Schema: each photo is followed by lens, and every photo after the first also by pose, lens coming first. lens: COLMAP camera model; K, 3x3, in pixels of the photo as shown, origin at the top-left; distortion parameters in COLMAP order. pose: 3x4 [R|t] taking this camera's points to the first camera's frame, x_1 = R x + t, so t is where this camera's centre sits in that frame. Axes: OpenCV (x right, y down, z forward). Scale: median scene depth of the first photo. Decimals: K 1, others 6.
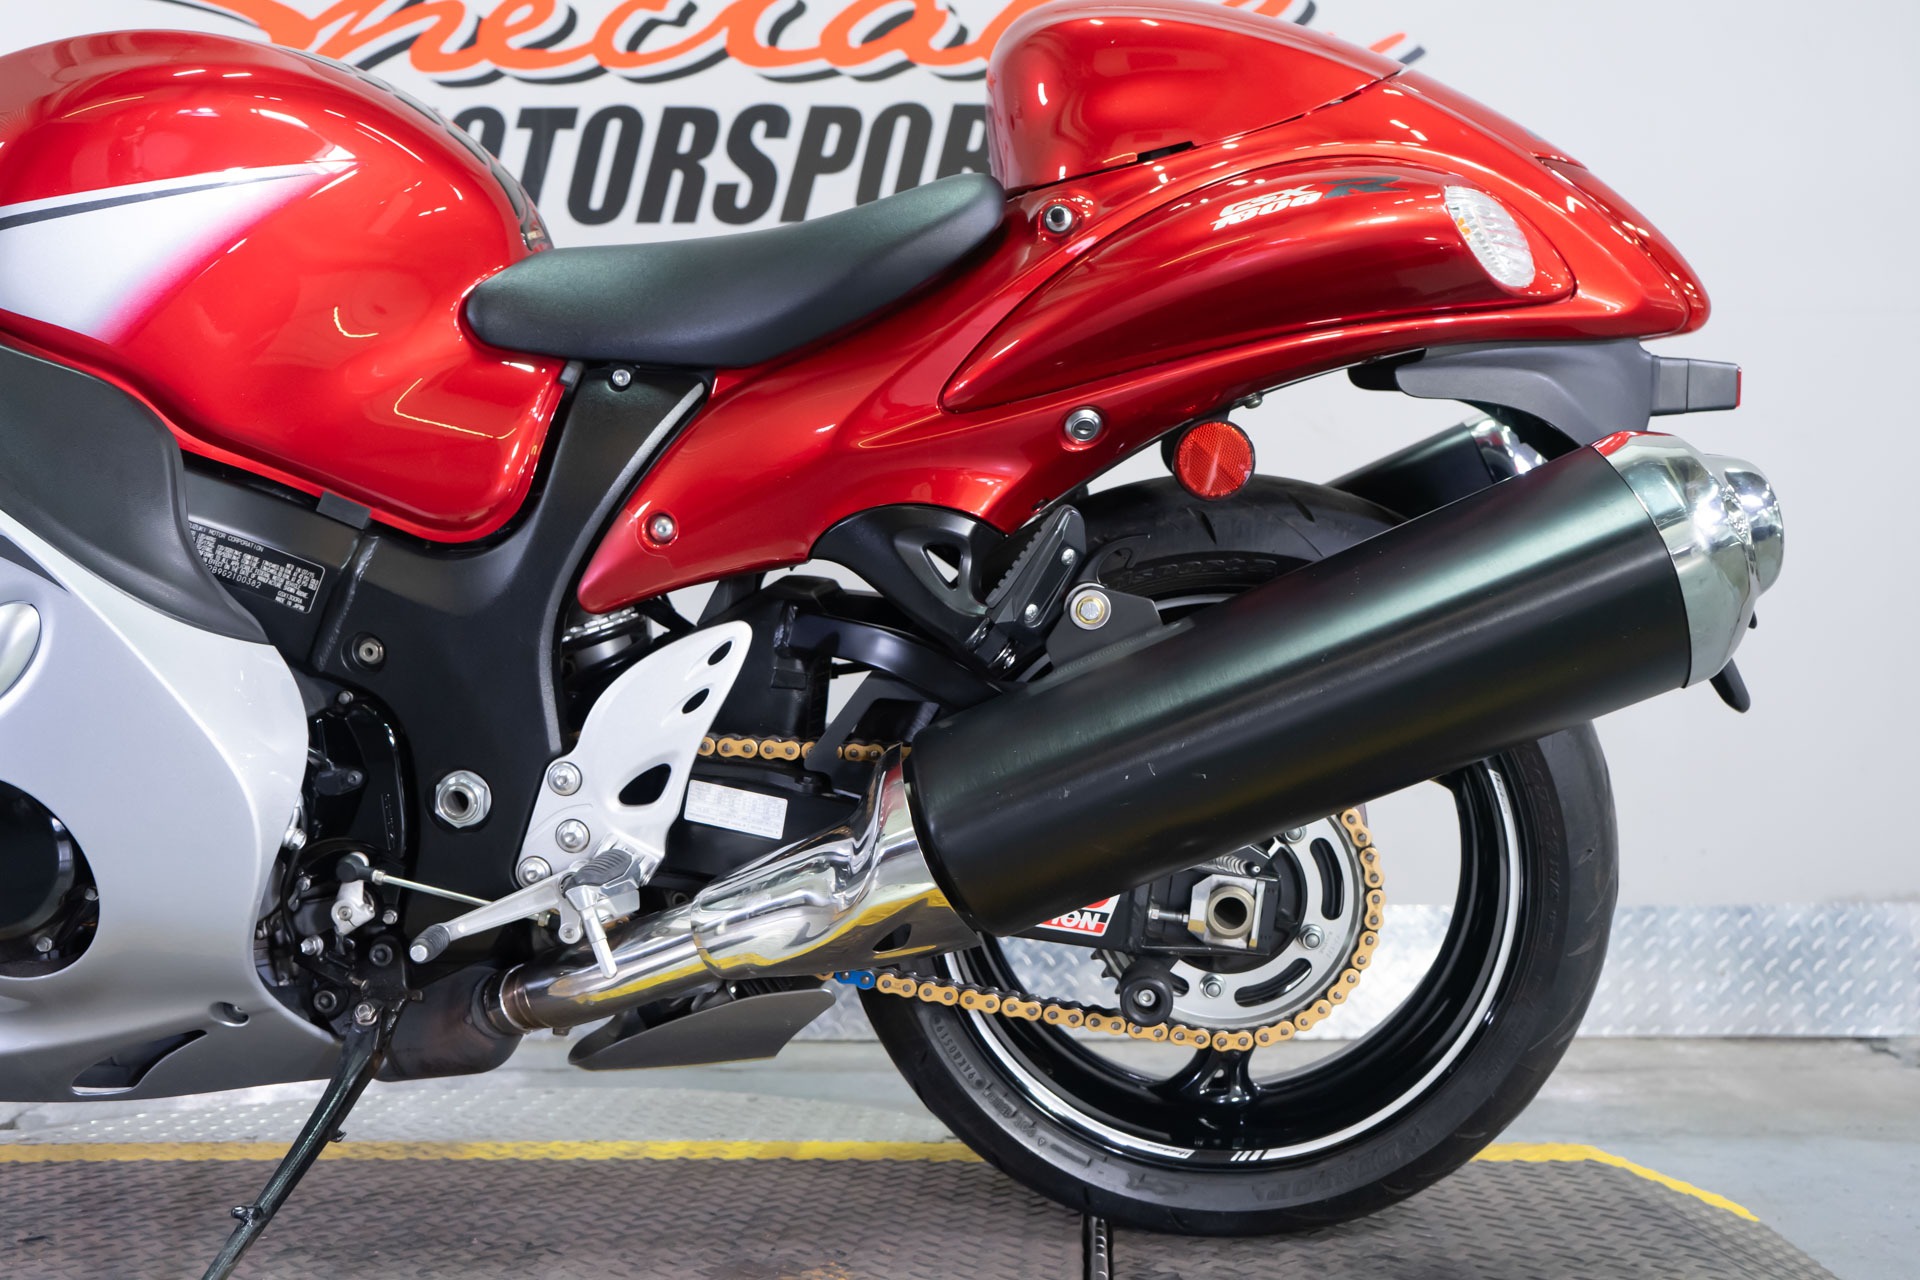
lens RADIAL K [[2004.8, 0, 964.2], [0, 2004.8, 638.5], [0, 0, 1]] dist [0.015270, 0.008518]
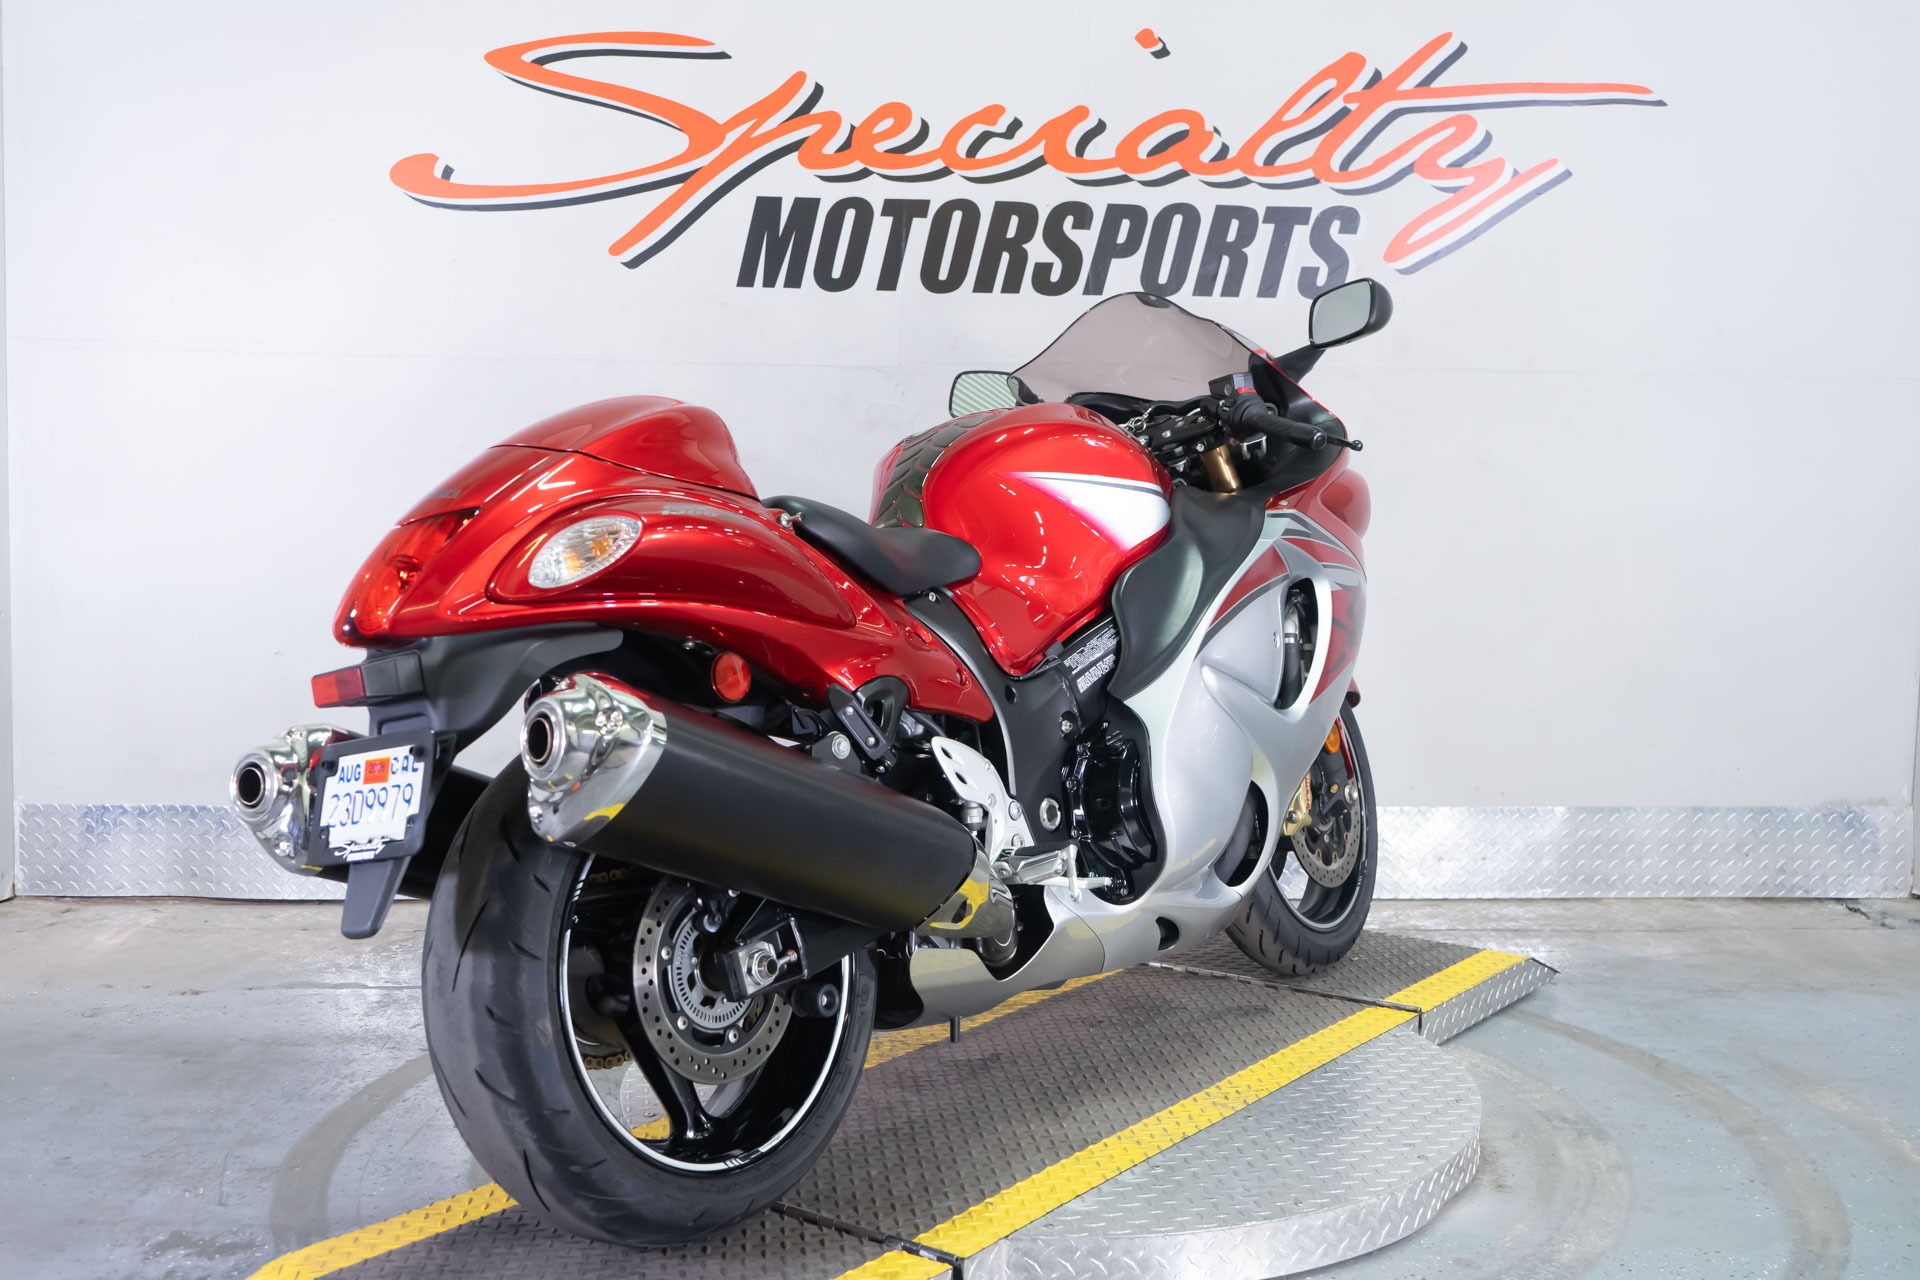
lens RADIAL K [[2039.5, 0, 956.2], [0, 2039.5, 631.4], [0, 0, 1]] dist [0.021748, -0.018689]
pose [[0.998436, 0.007288, 0.055425, -0.248150], [-0.014799, 0.990551, 0.136342, -0.169410], [-0.053907, -0.136949, 0.989110, -0.354710]]
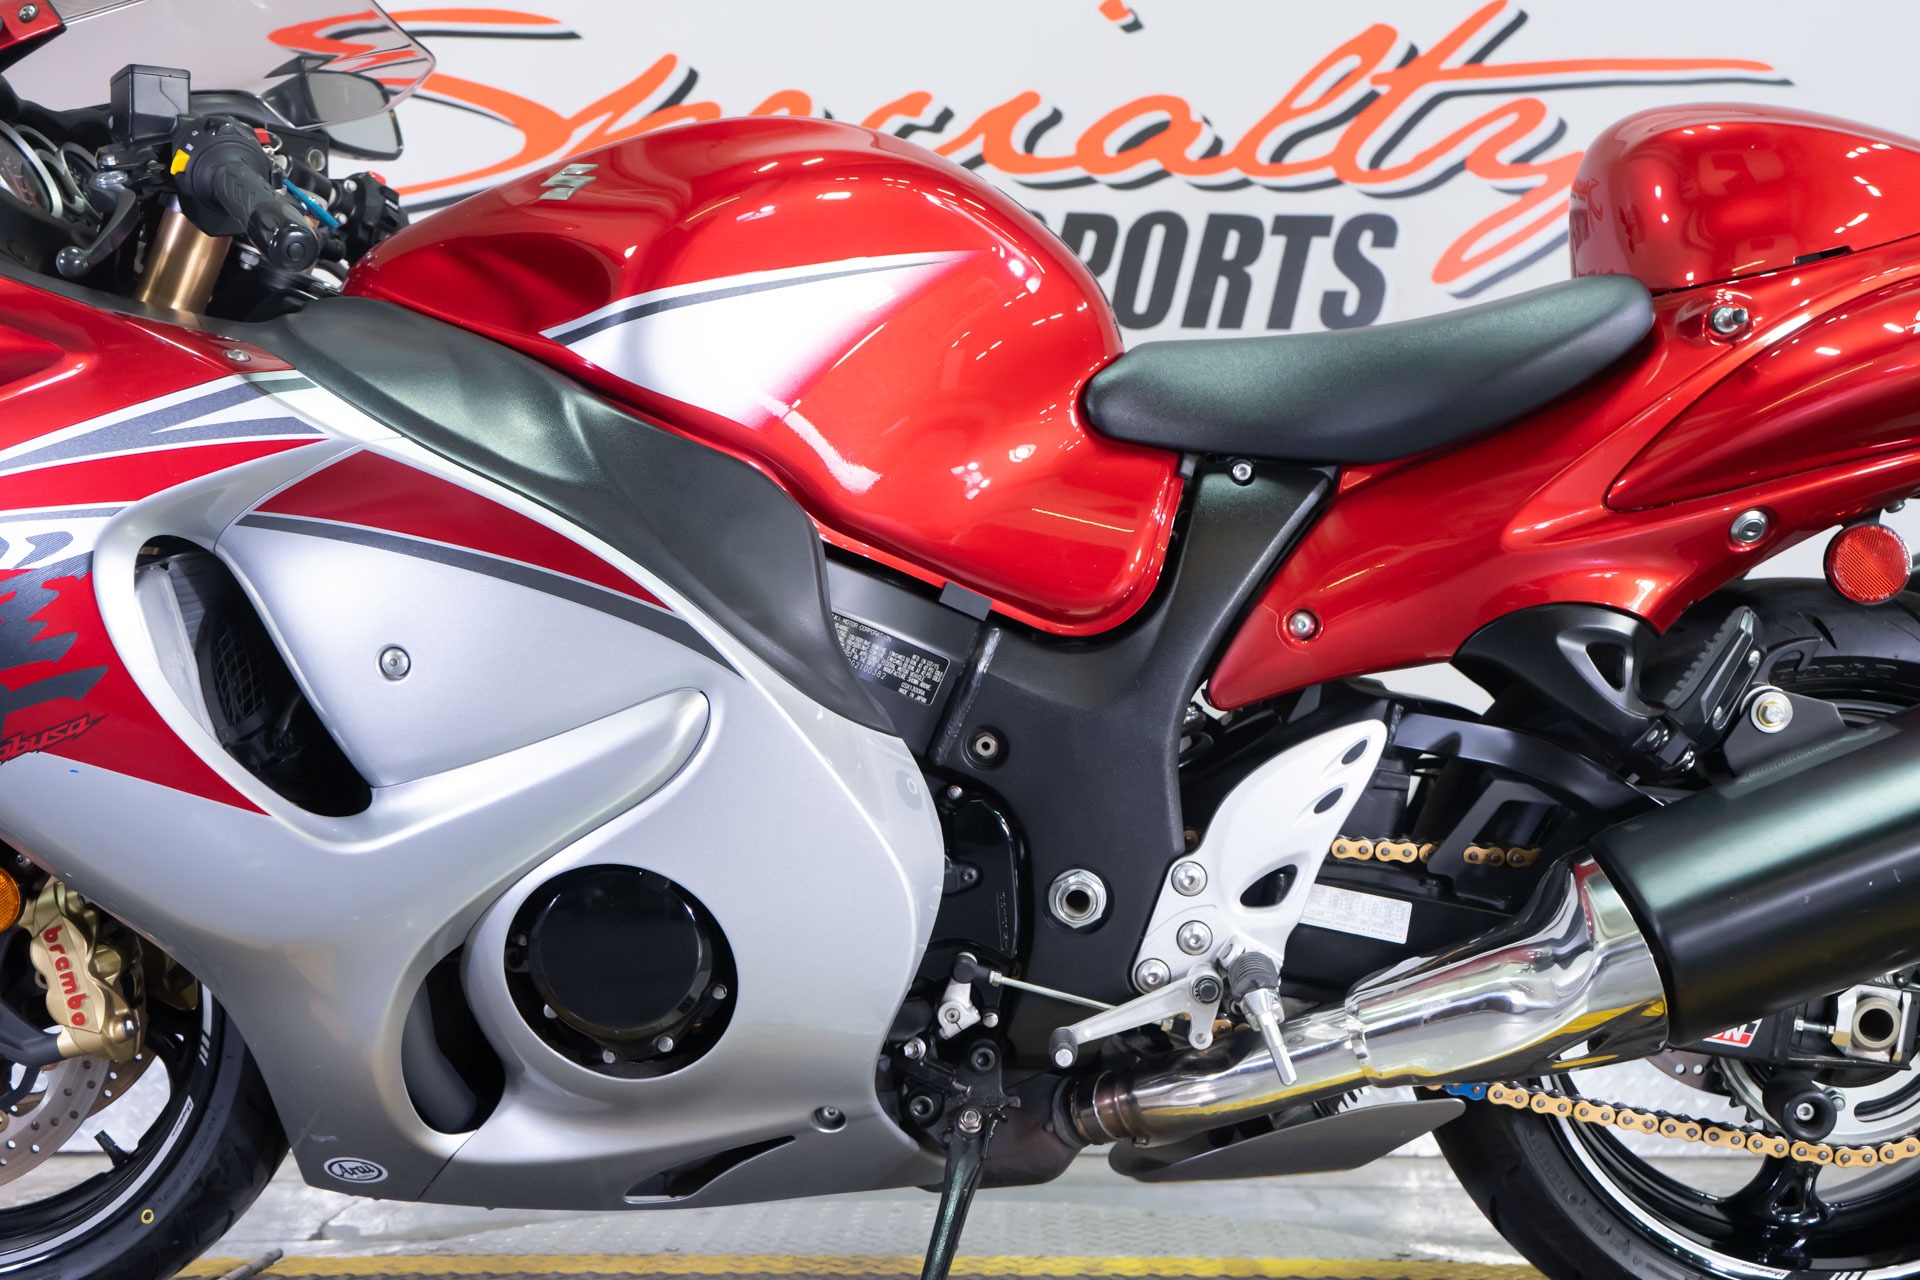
lens RADIAL K [[2004.8, 0, 964.2], [0, 2004.8, 638.5], [0, 0, 1]] dist [0.015270, 0.008518]
pose [[0.999514, 0.013932, 0.027883, -0.153199], [-0.012381, 0.998406, -0.055058, 0.003739], [-0.028606, 0.054686, 0.998094, 0.009884]]
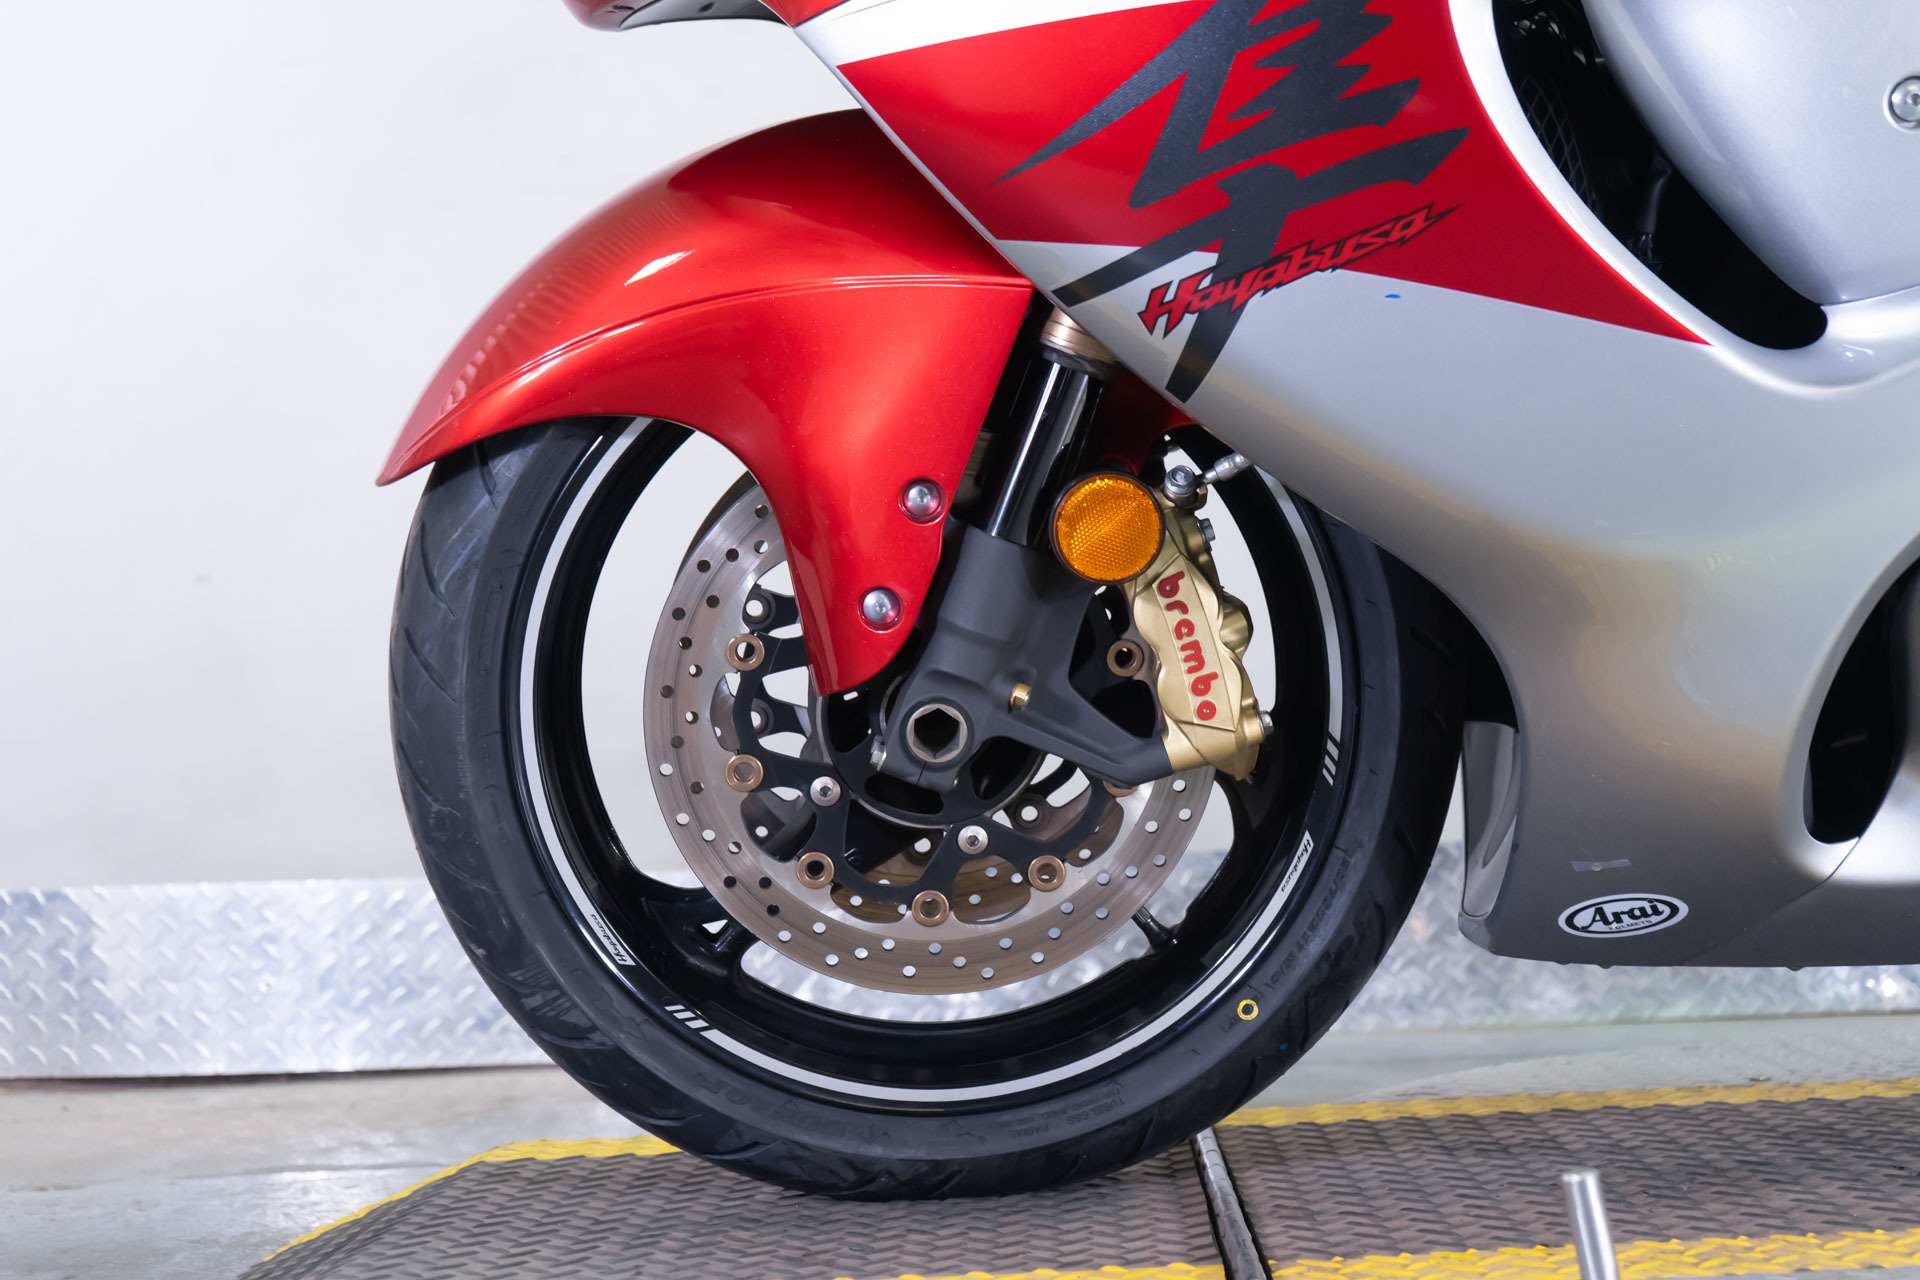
lens RADIAL K [[2884.1, 0, 960.0], [0, 2884.1, 640.0], [0, 0, 1]] dist [0.012419, 0.073330]
pose [[0.998906, -0.027682, 0.037699, -0.406772], [0.027291, 0.999569, 0.010845, 0.053073], [-0.037983, -0.009805, 0.999230, 0.036582]]
